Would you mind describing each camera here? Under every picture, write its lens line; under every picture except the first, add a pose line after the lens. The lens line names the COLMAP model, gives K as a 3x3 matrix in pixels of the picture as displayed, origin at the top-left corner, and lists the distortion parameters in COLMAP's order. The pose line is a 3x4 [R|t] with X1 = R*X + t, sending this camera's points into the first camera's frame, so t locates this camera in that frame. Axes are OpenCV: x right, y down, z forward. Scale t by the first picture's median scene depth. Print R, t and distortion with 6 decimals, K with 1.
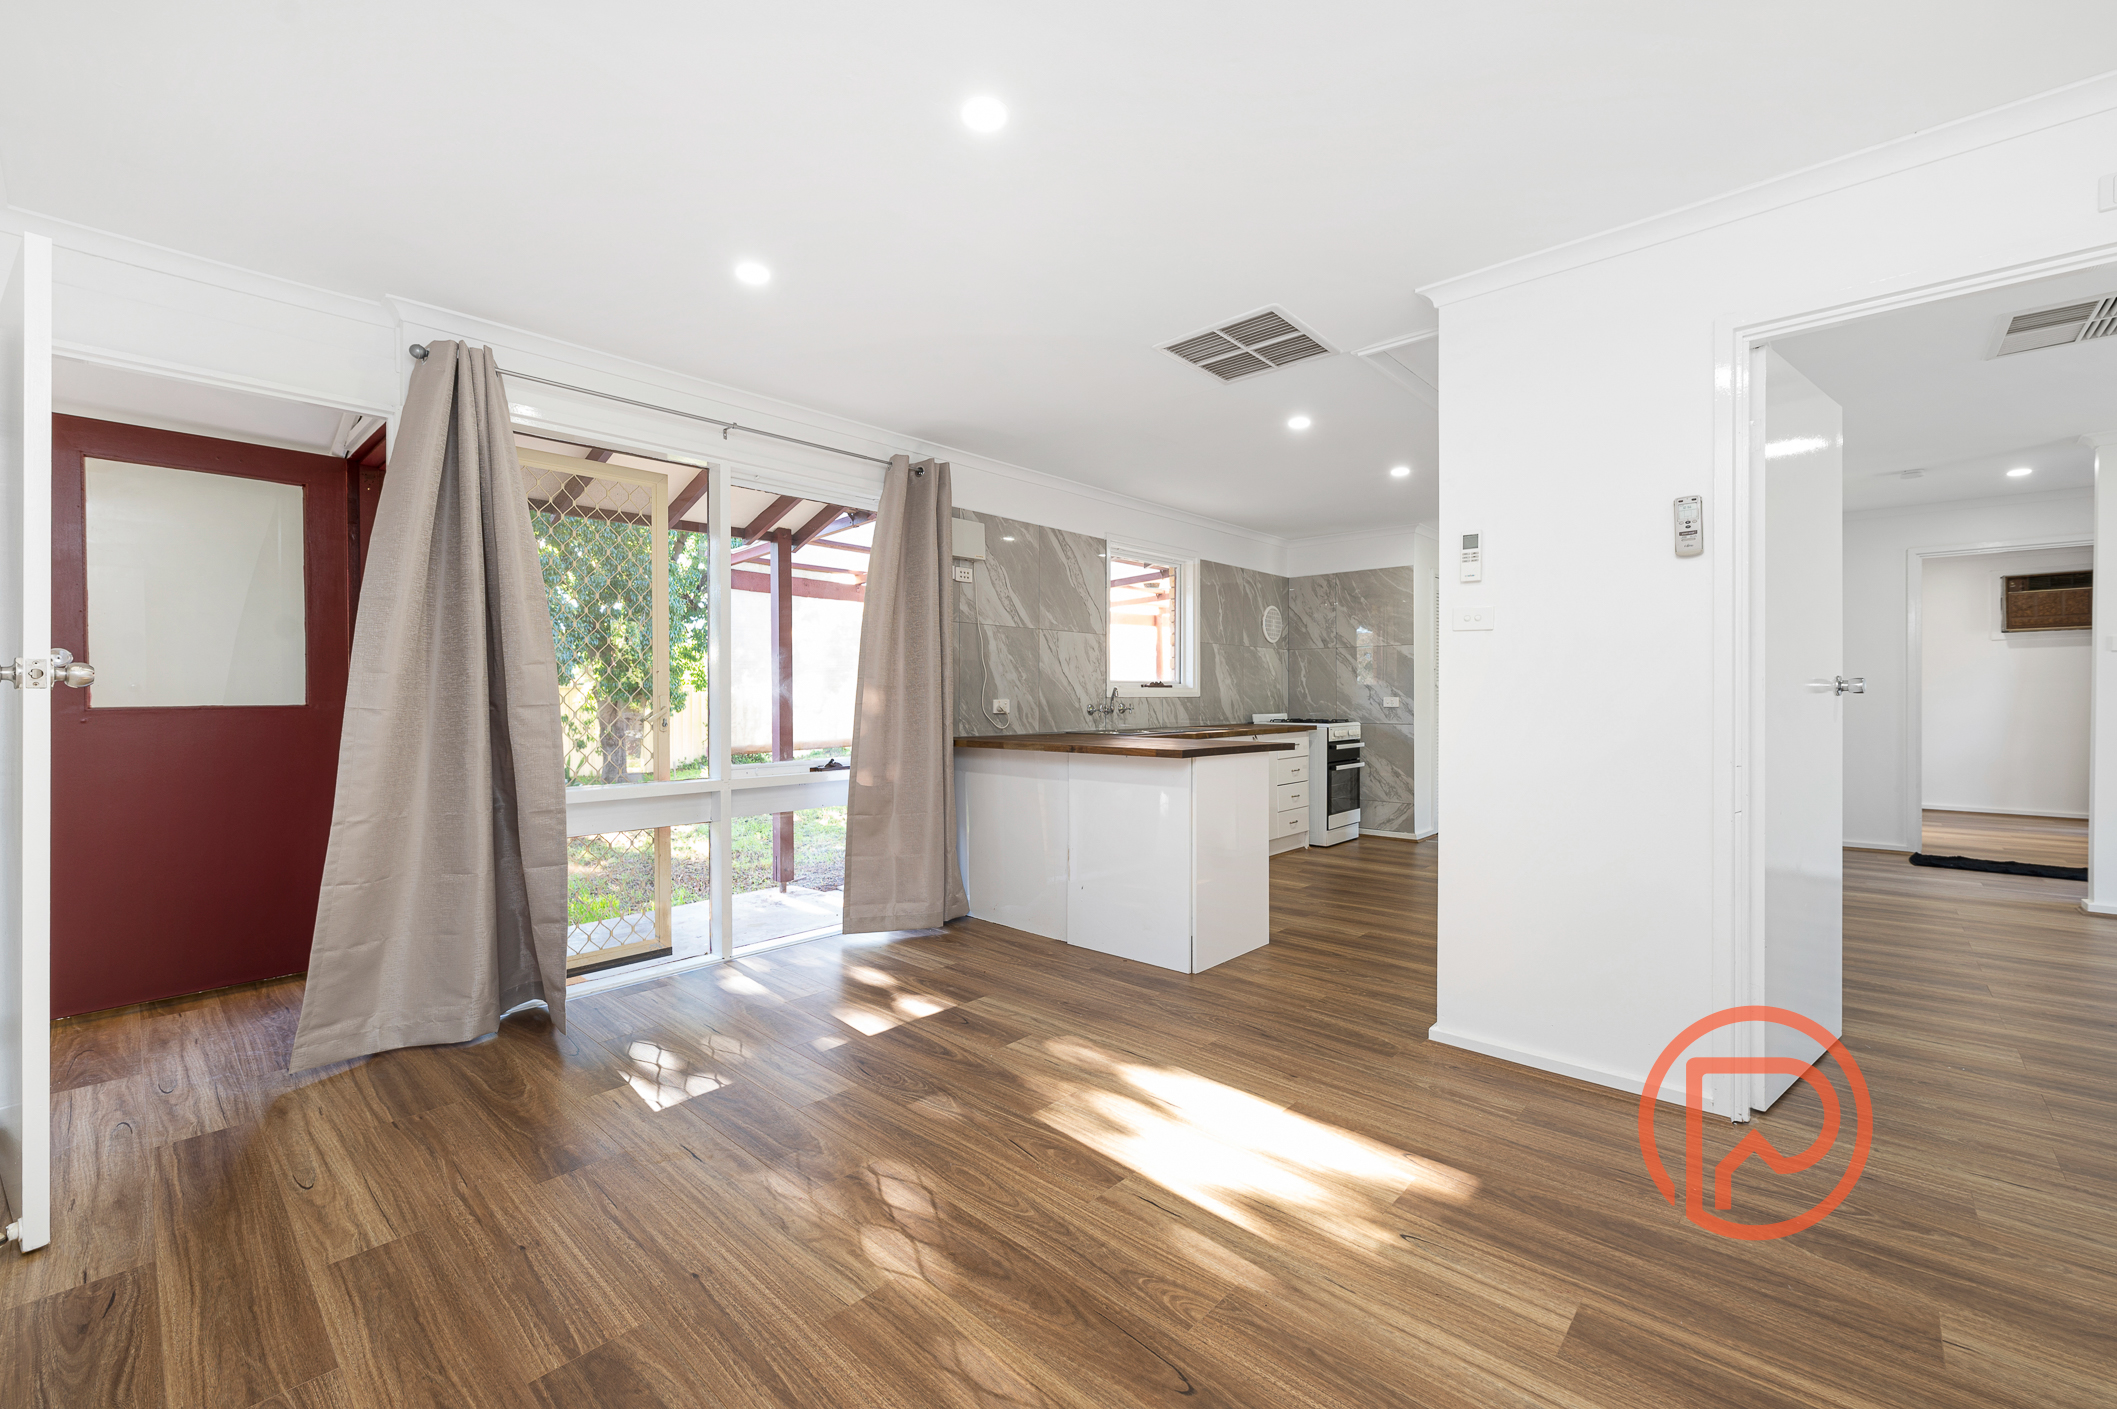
lens RADIAL K [[813.8, 0, 1048.8], [0, 813.8, 690.7], [0, 0, 1]] dist [-0.000942, -0.000114]
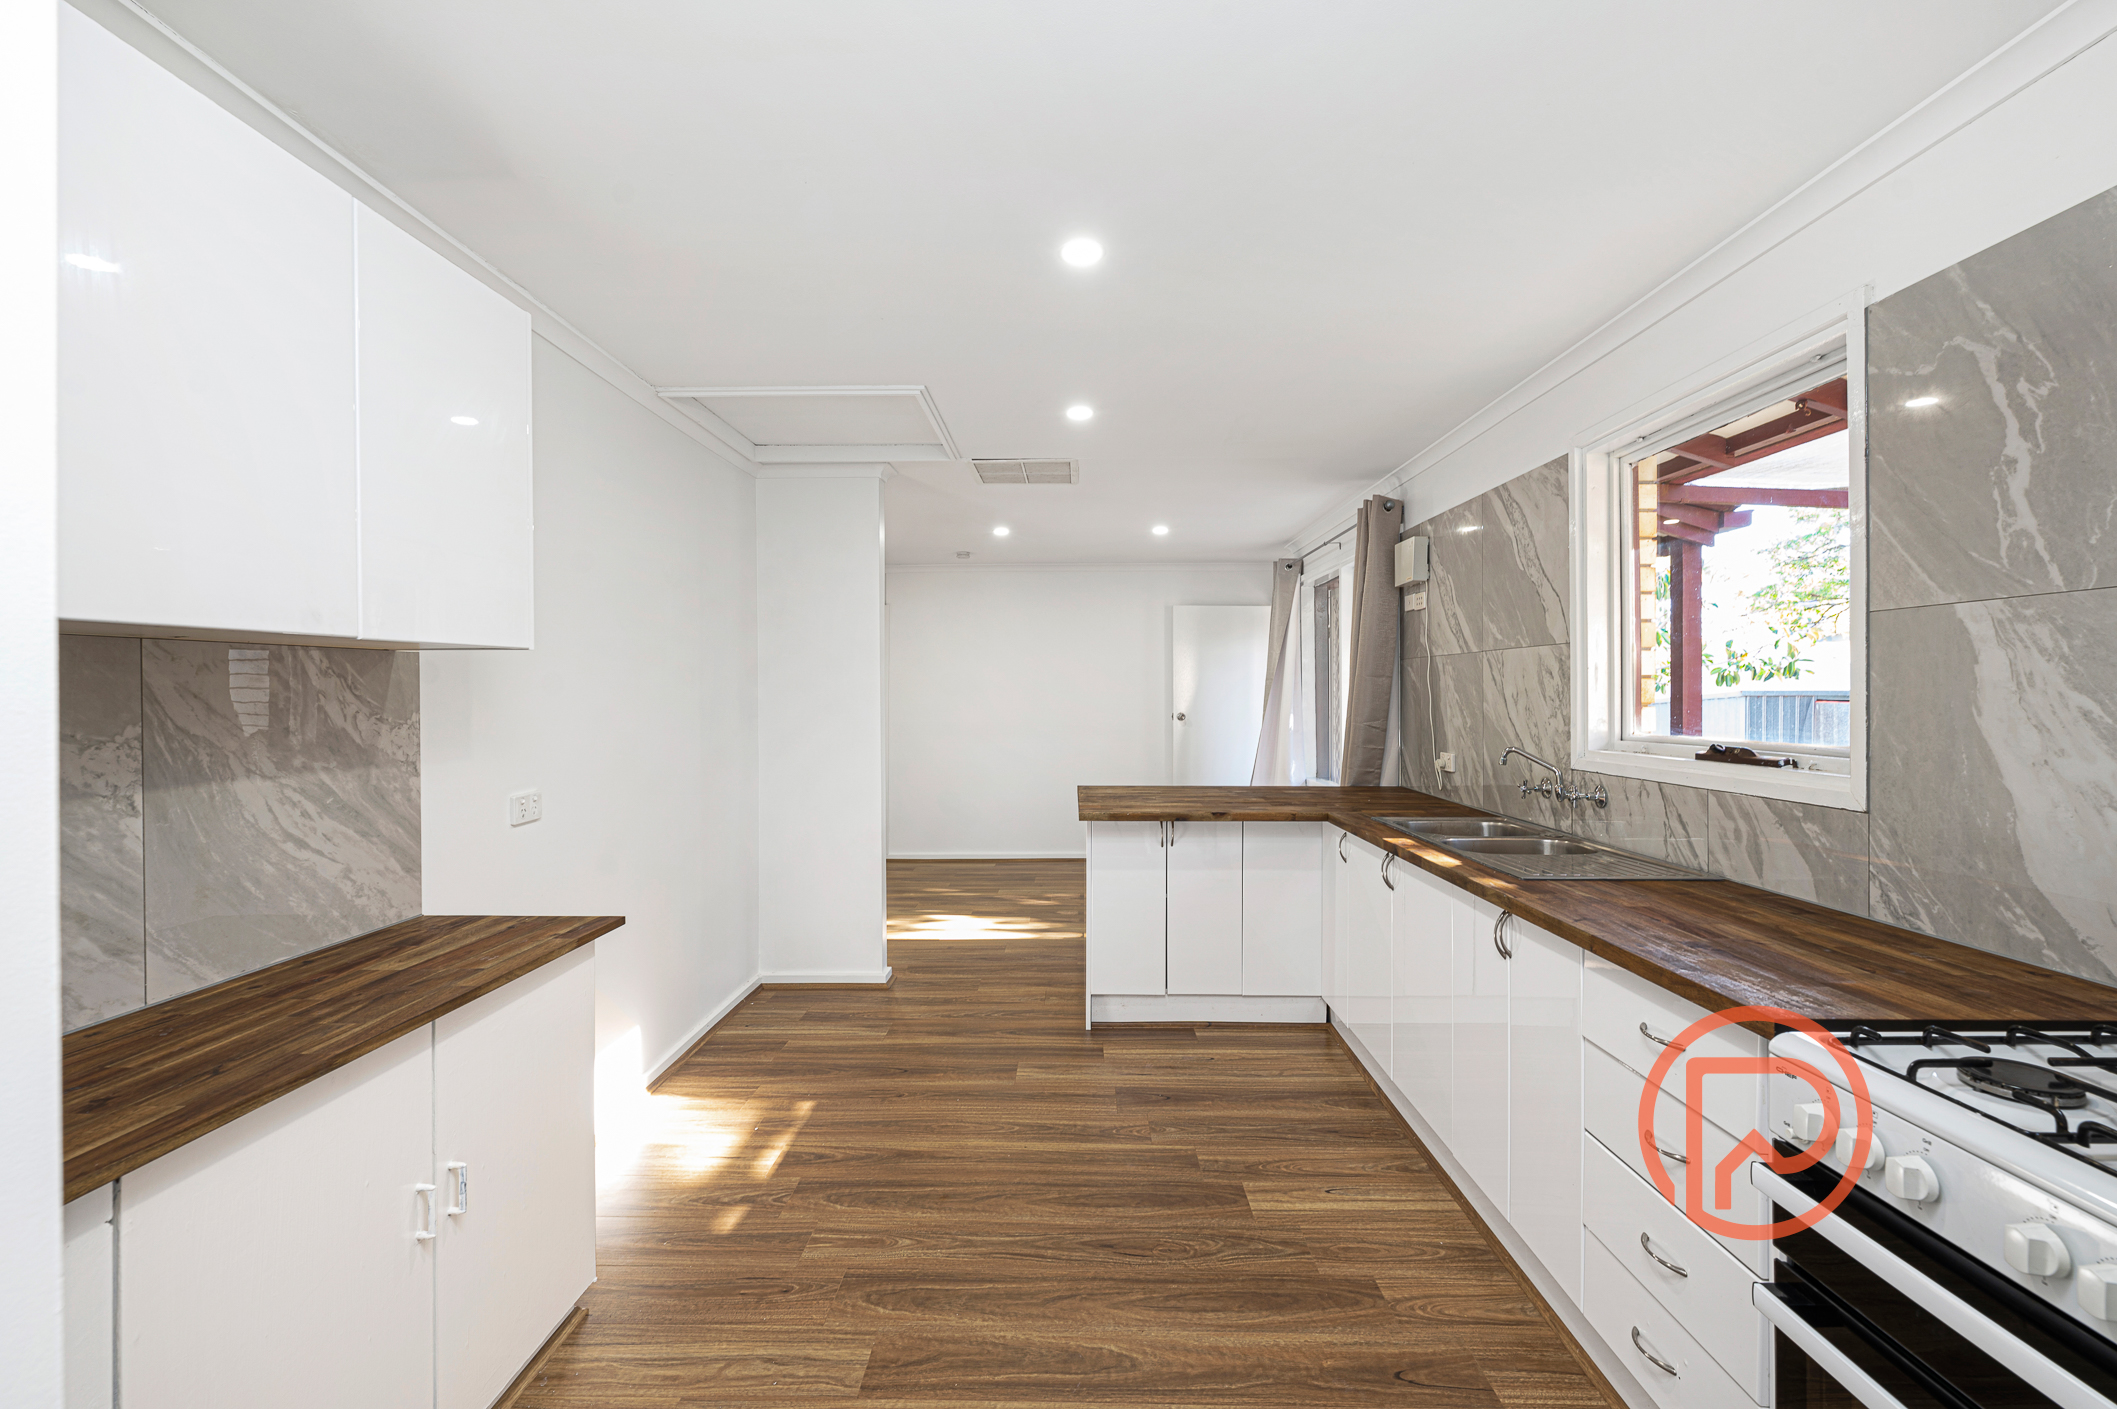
lens RADIAL K [[915.2, 0, 1057.2], [0, 915.2, 702.5], [0, 0, 1]] dist [0.000191, 0.000001]
pose [[-0.731421, 0.006671, -0.681893, 0.733176], [0.002098, 0.999969, 0.007533, -0.040219], [0.681922, 0.004079, -0.731413, 1.288229]]
